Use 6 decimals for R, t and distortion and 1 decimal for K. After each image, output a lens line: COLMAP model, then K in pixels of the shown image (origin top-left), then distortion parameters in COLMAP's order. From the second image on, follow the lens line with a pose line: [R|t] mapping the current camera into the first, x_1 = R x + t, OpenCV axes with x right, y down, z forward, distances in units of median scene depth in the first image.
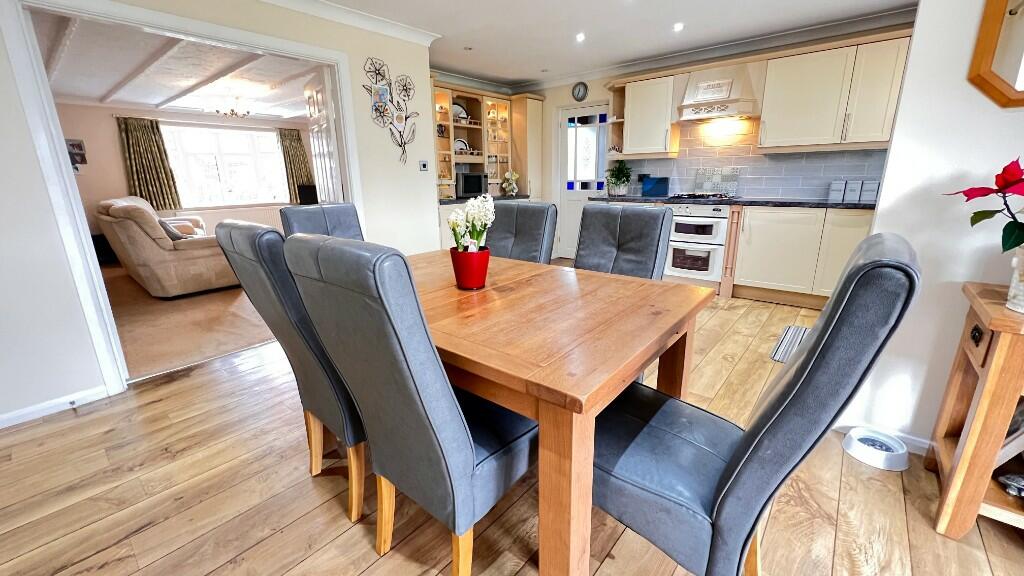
lens RADIAL K [[410.3, 0, 512.5], [0, 410.3, 286.4], [0, 0, 1]] dist [-0.000826, 0.000135]
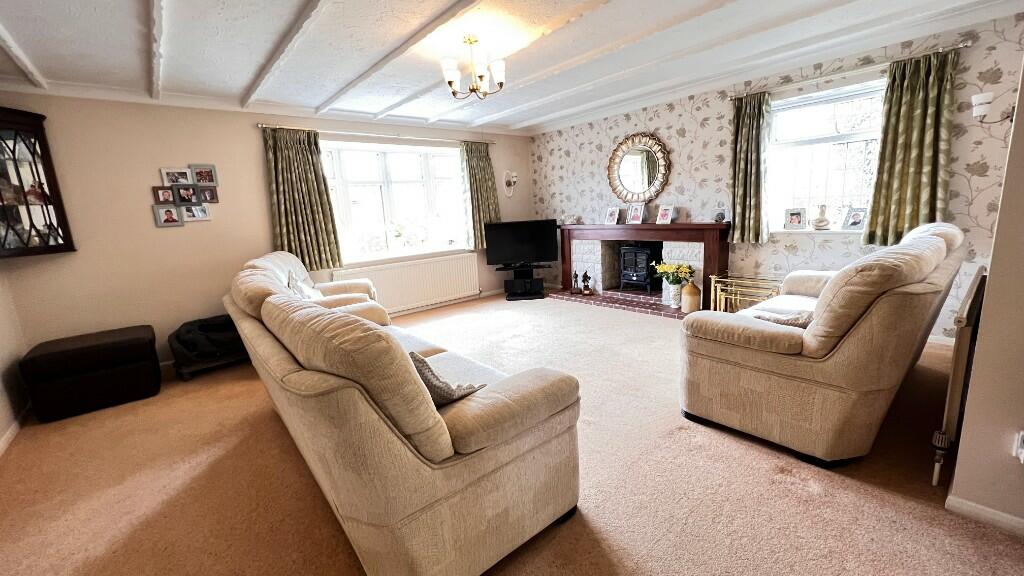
lens RADIAL K [[410.3, 0, 514.0], [0, 410.3, 288.9], [0, 0, 1]] dist [-0.000826, 0.000135]
pose [[0.984749, -0.011409, -0.173607, -0.454896], [-0.000089, 0.997814, -0.066080, -0.118282], [0.173982, 0.065087, 0.982596, 0.441217]]
